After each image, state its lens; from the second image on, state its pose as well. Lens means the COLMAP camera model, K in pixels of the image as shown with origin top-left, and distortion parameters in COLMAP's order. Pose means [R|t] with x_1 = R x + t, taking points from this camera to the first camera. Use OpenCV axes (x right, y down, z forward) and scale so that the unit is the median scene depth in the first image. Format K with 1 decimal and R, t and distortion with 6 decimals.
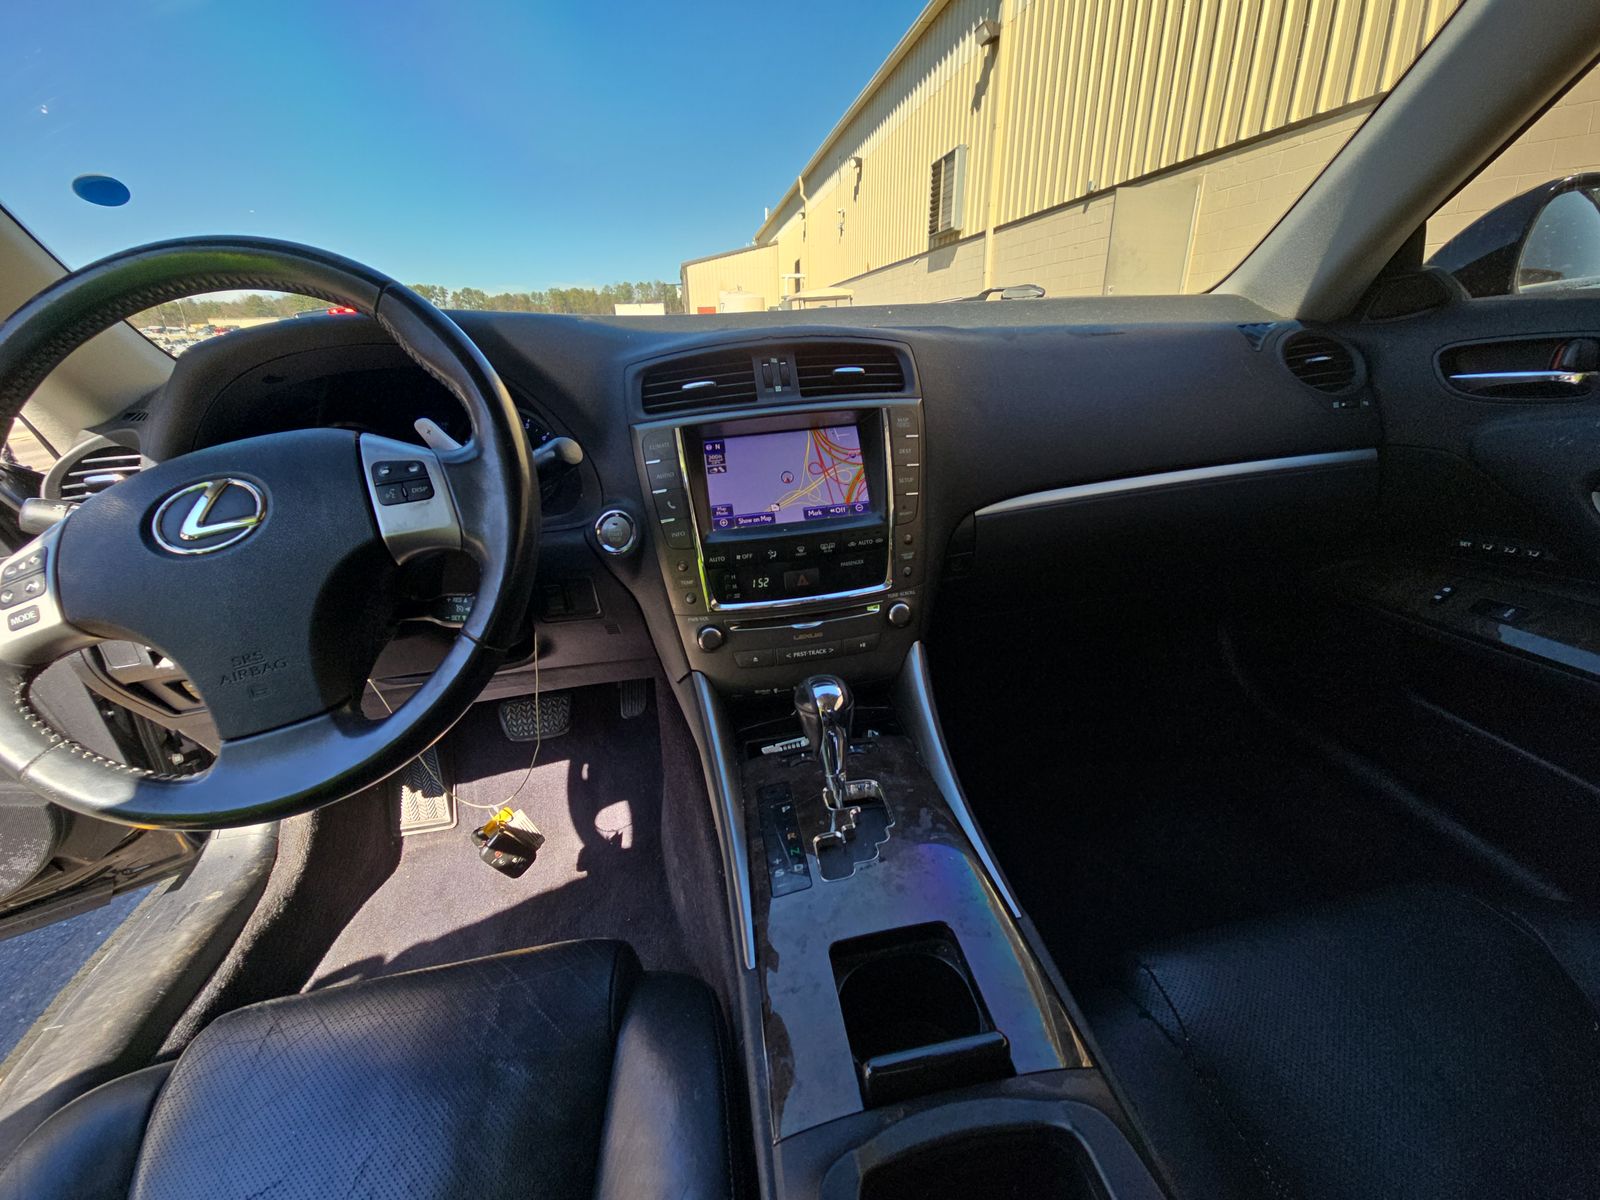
lens RADIAL K [[667.2, 0, 800.0], [0, 667.2, 600.0], [0, 0, 1]] dist [0.002613, -0.000204]
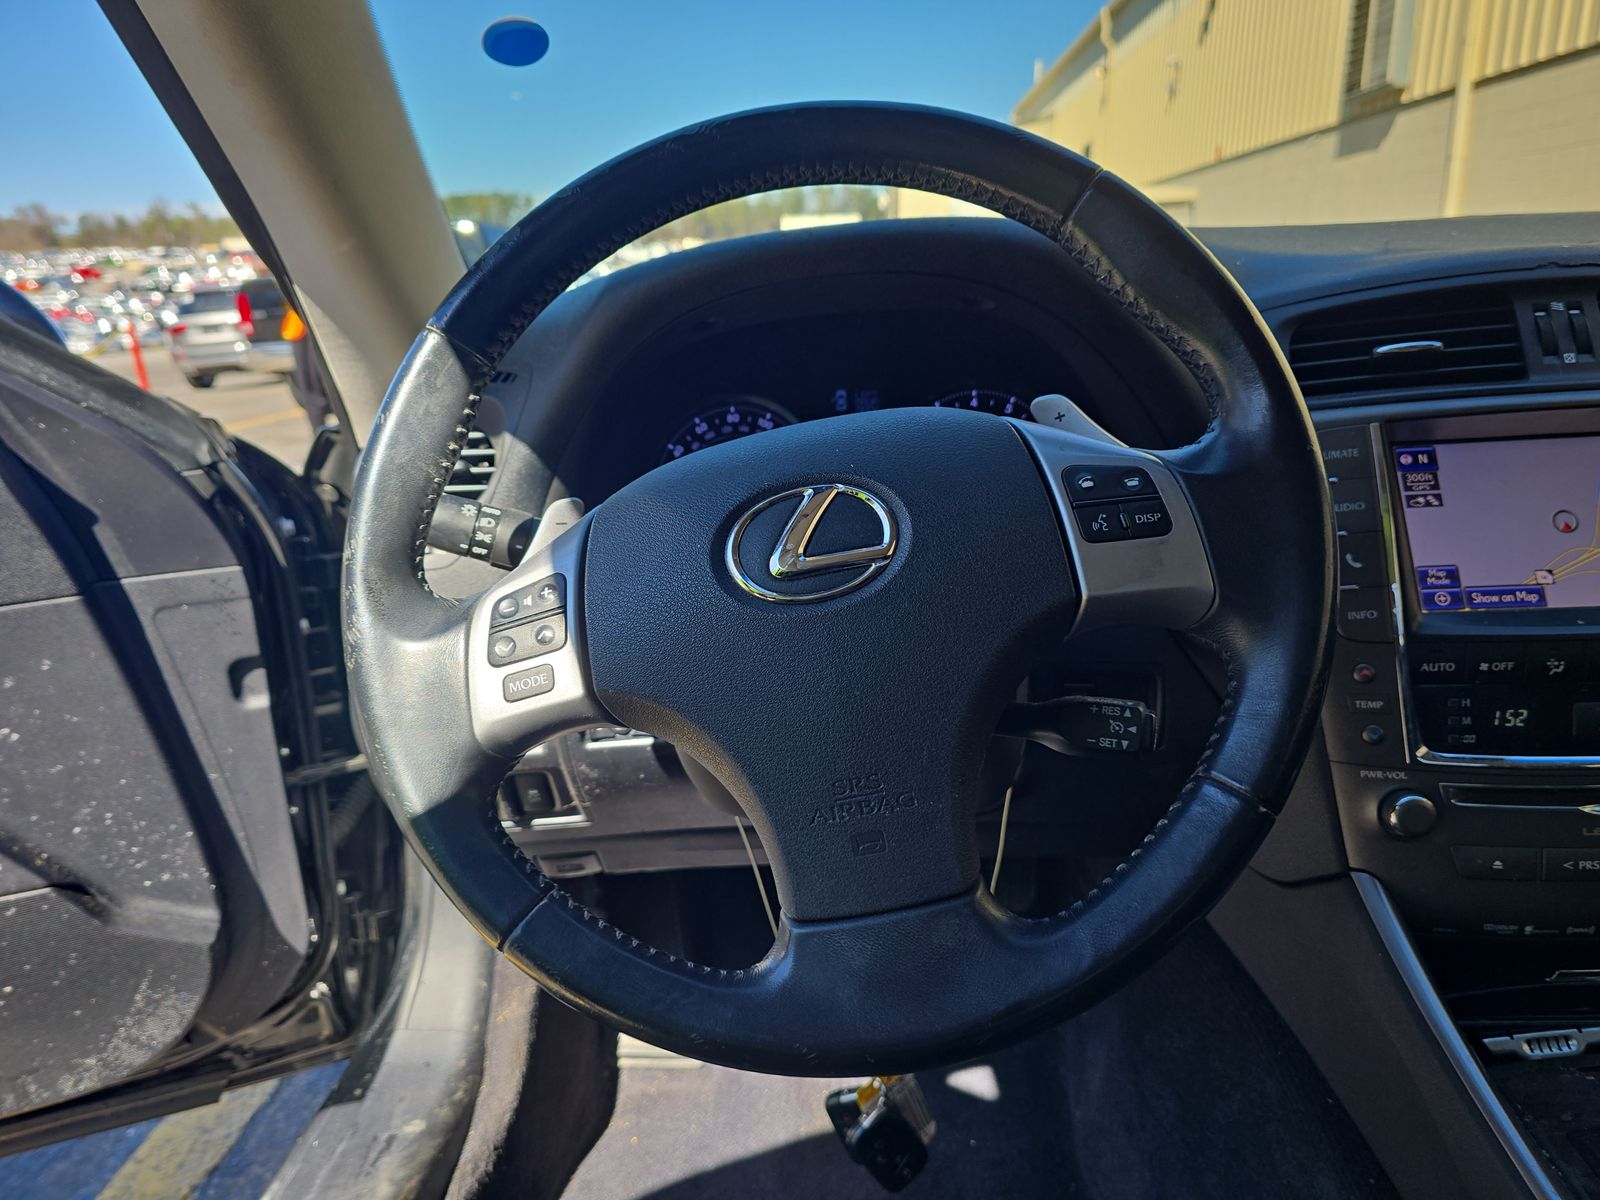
lens RADIAL K [[1093.1, 0, 634.3], [0, 1093.1, 590.2], [0, 0, 1]] dist [0.029736, -0.027920]
pose [[0.970612, 0.073171, -0.229254, -0.536678], [-0.093819, 0.992331, -0.080487, 0.008988], [0.221607, 0.099630, 0.970033, -0.001395]]
